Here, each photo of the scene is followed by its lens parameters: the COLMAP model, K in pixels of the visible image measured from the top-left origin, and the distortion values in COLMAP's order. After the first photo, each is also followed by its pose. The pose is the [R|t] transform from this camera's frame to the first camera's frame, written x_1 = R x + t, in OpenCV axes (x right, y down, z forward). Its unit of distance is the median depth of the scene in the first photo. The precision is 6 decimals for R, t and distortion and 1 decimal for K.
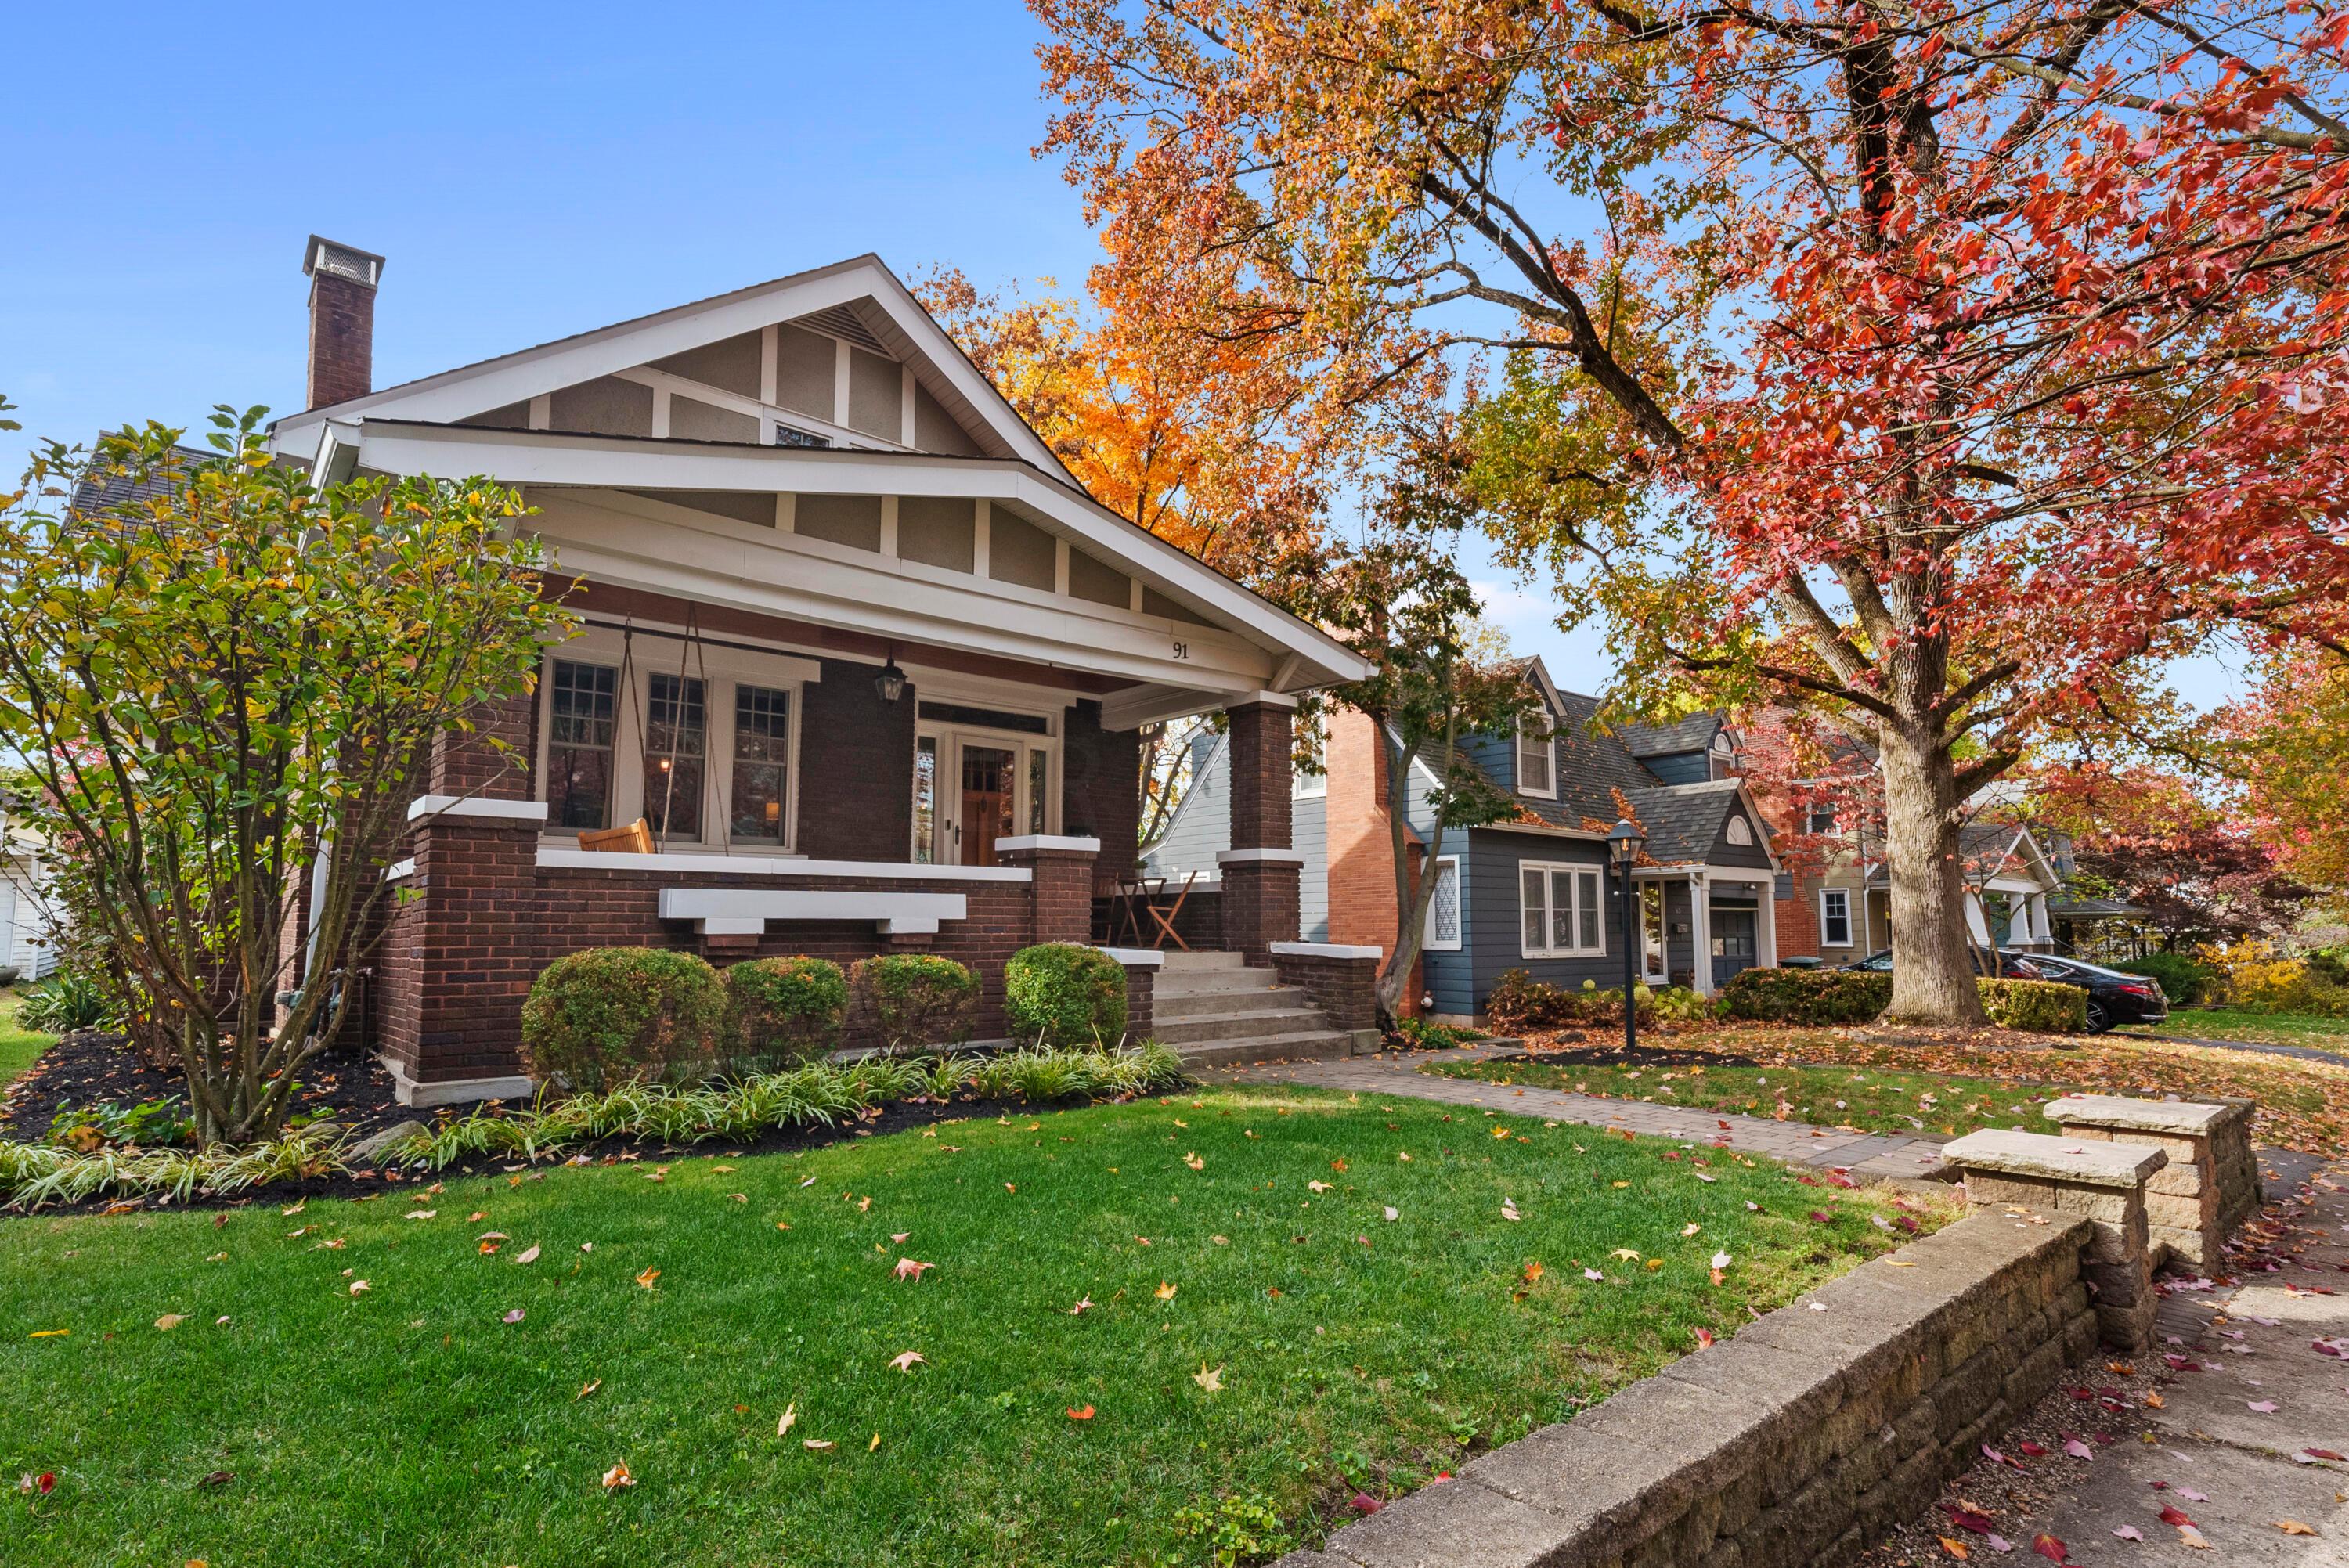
lens RADIAL K [[1156.0, 0, 1189.6], [0, 1156.0, 838.9], [0, 0, 1]] dist [0.000378, -0.000010]
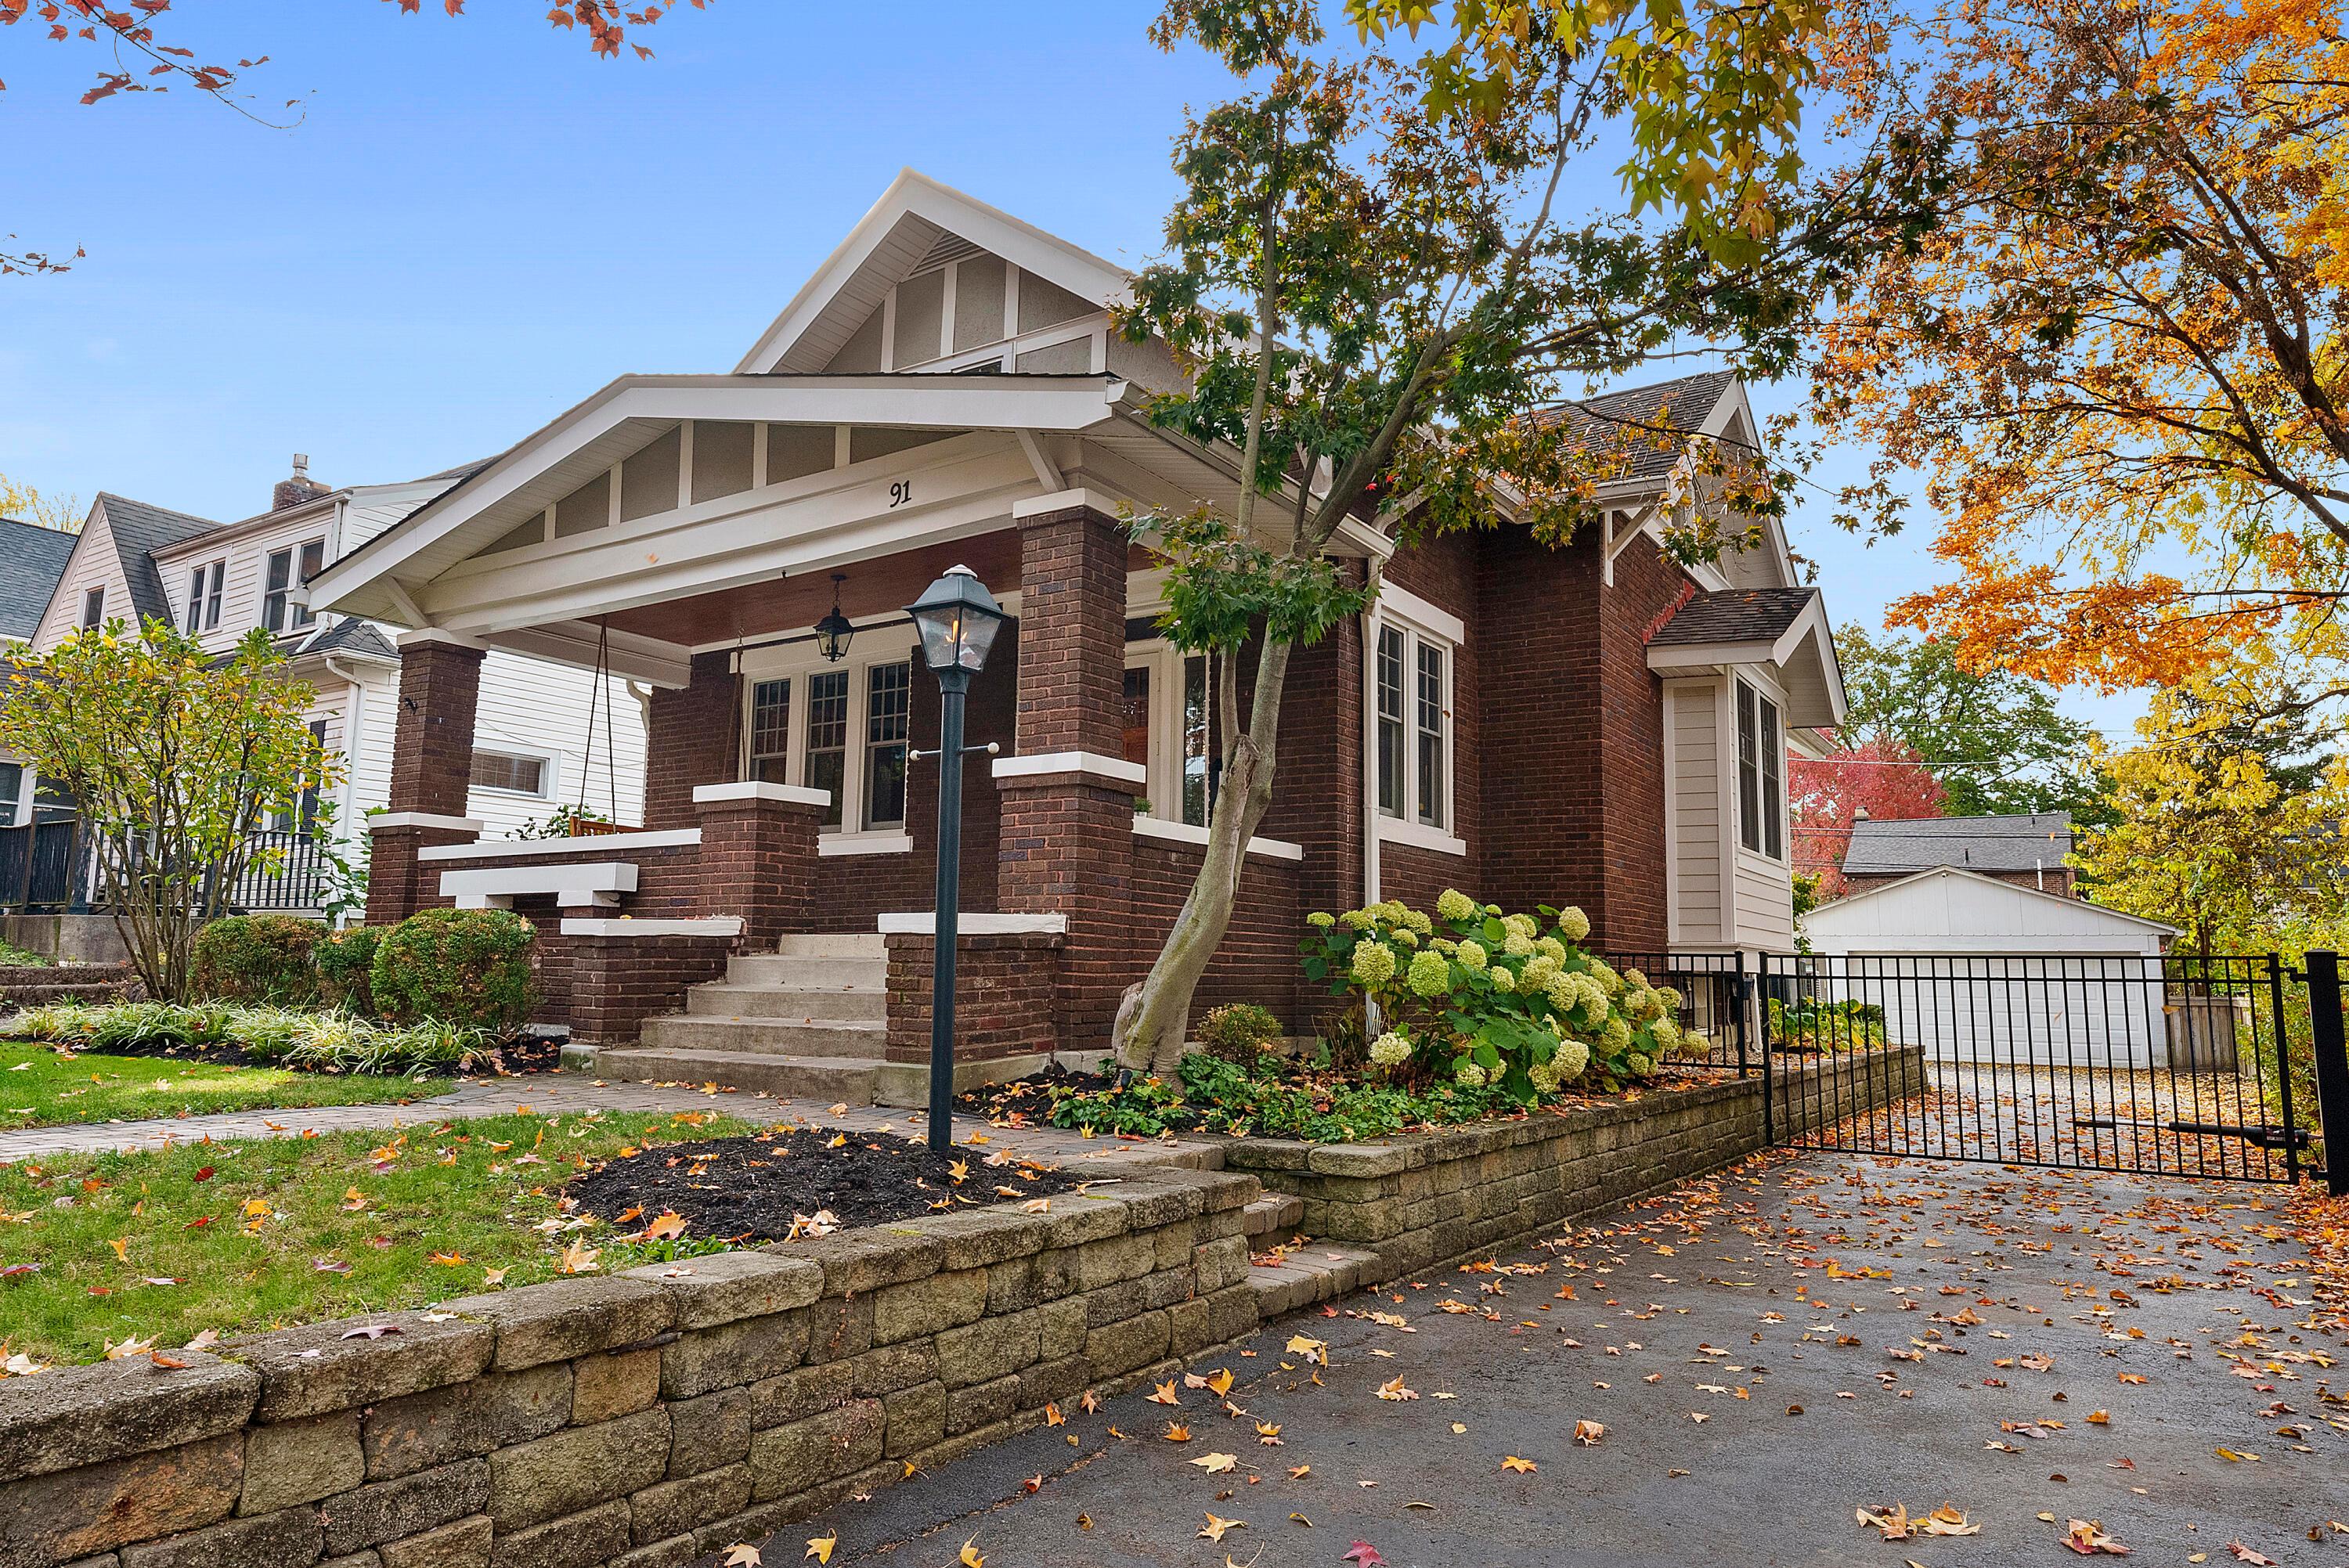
lens RADIAL K [[1474.2, 0, 1174.1], [0, 1474.2, 749.7], [0, 0, 1]] dist [0.010894, 0.002142]
pose [[0.256989, -0.143368, -0.955721, 0.870447], [0.059934, 0.989396, -0.132303, 0.117238], [0.964554, -0.023280, 0.262856, 0.941896]]
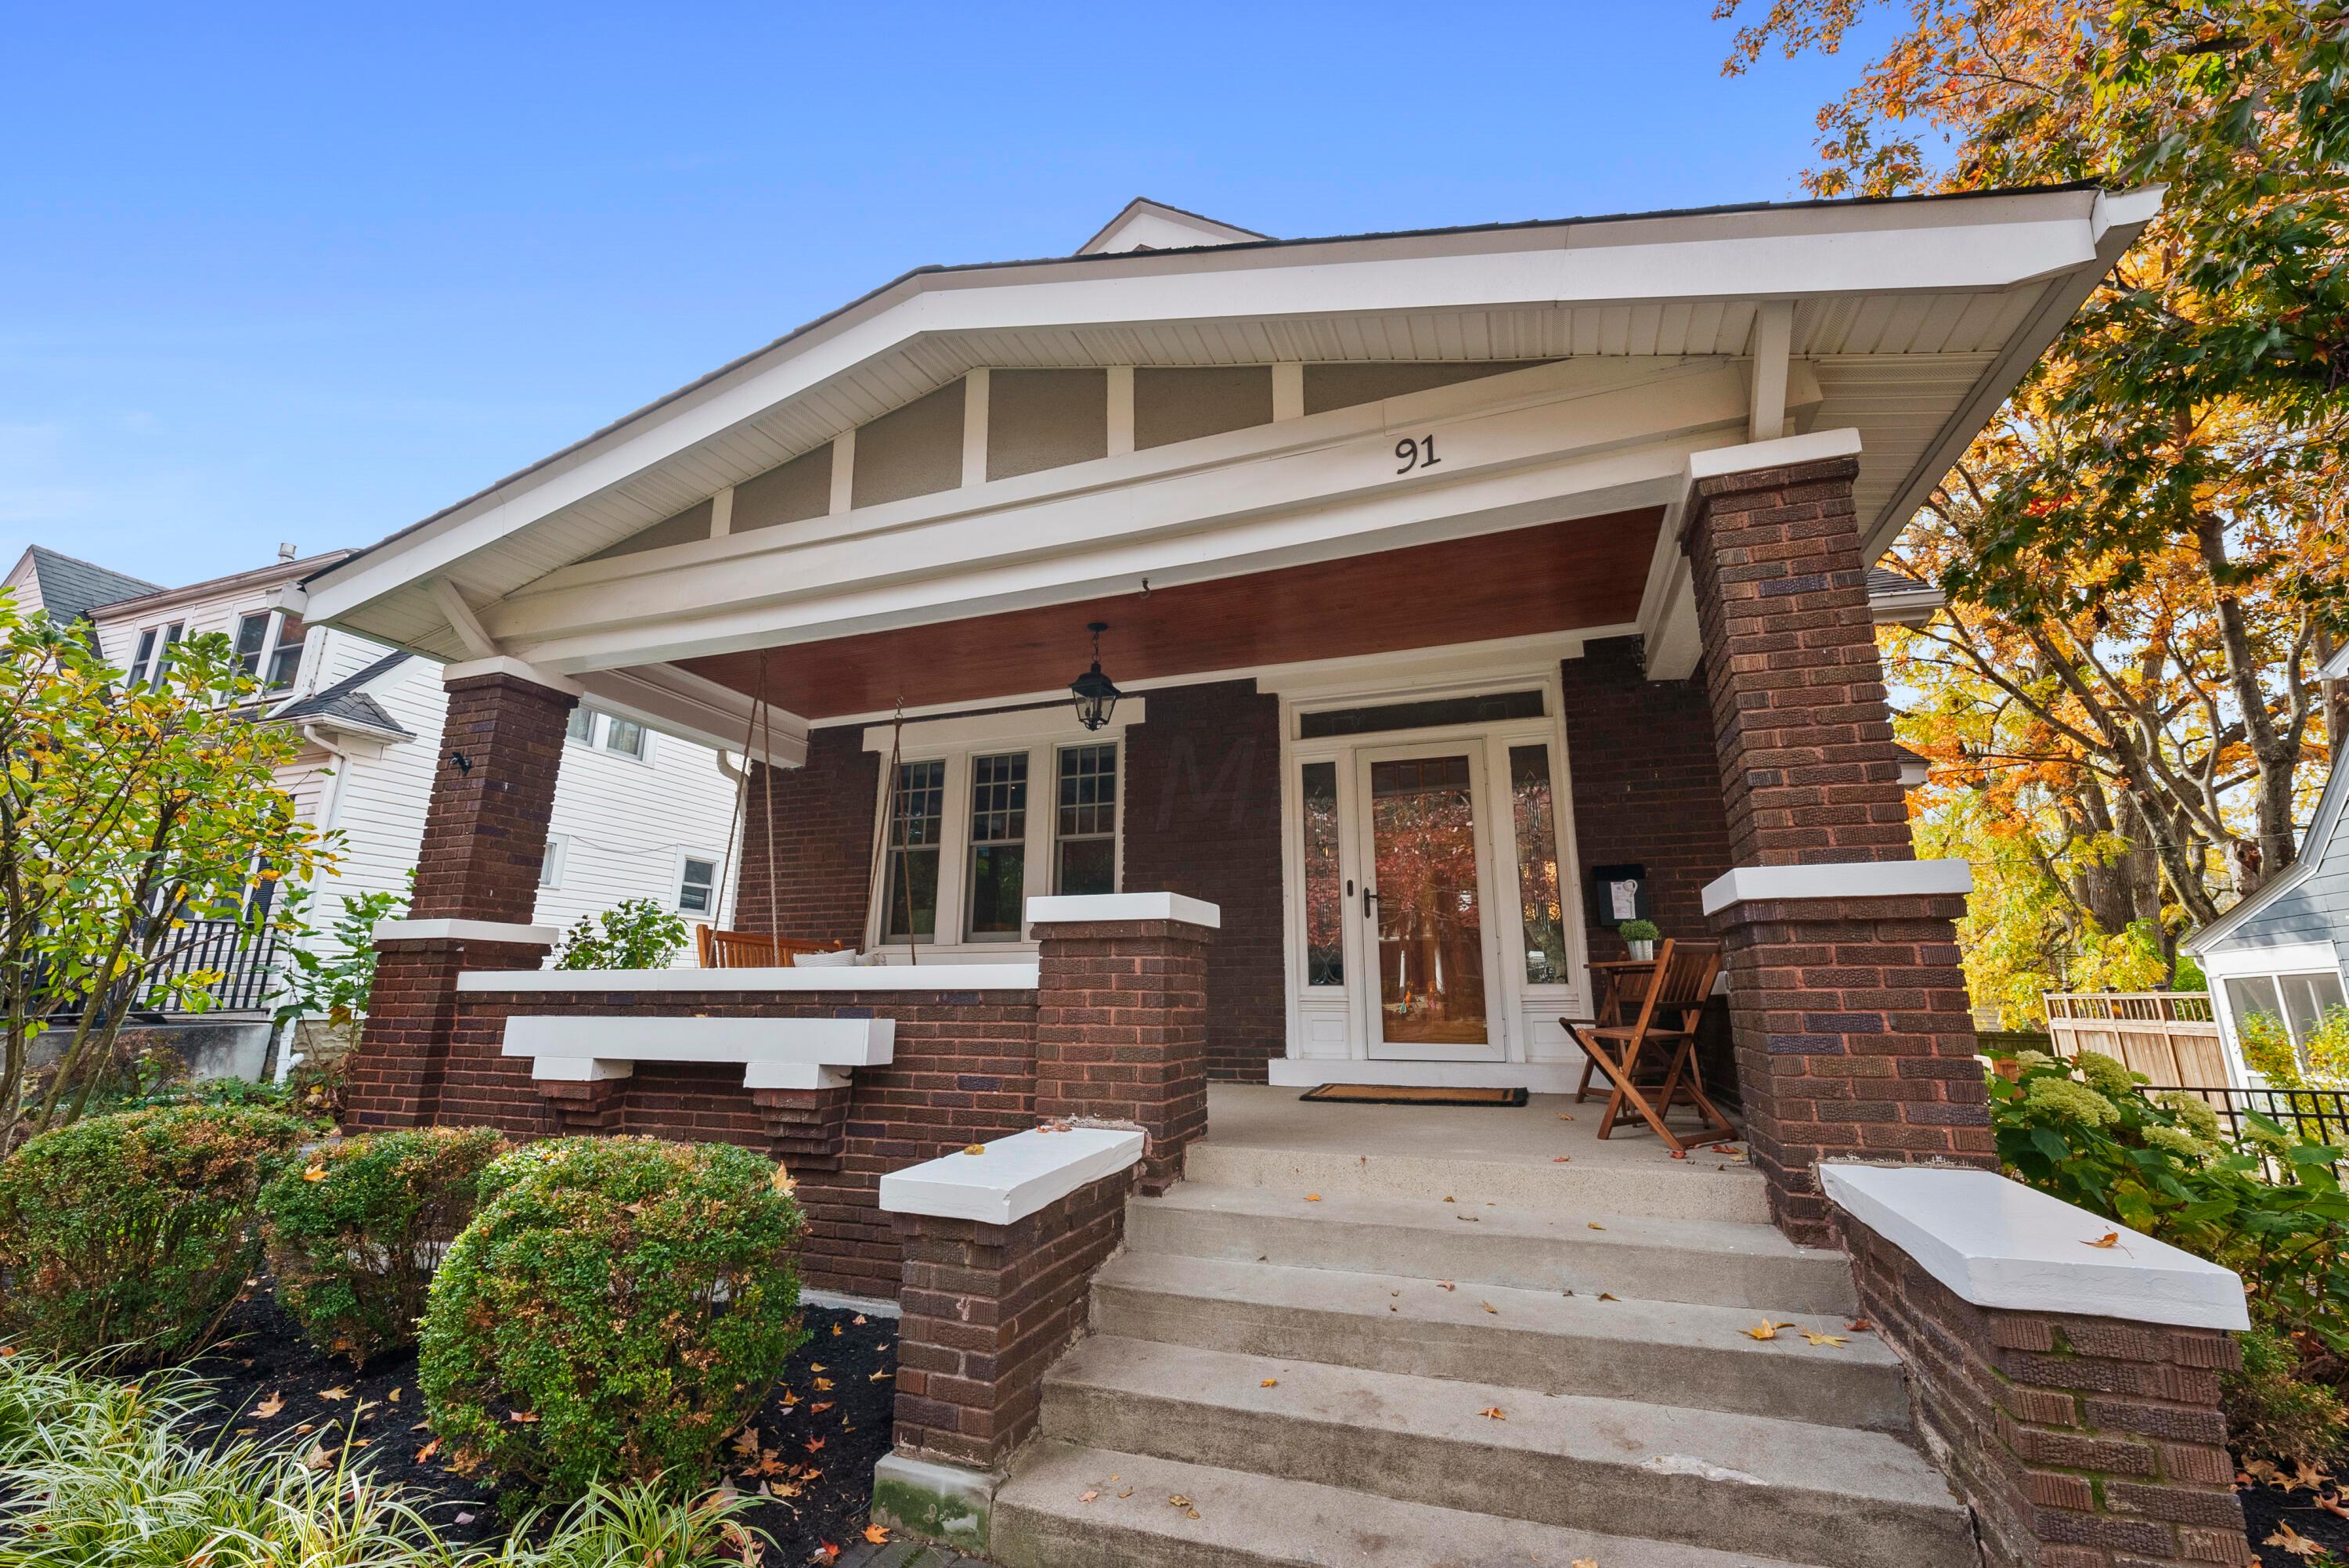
lens RADIAL K [[943.8, 0, 1185.7], [0, 943.8, 774.6], [0, 0, 1]] dist [-0.001241, 0.000362]
pose [[0.485942, -0.203740, -0.849912, 0.239844], [0.065452, 0.978202, -0.197071, 0.027007], [0.871537, 0.040136, 0.488684, 0.762918]]
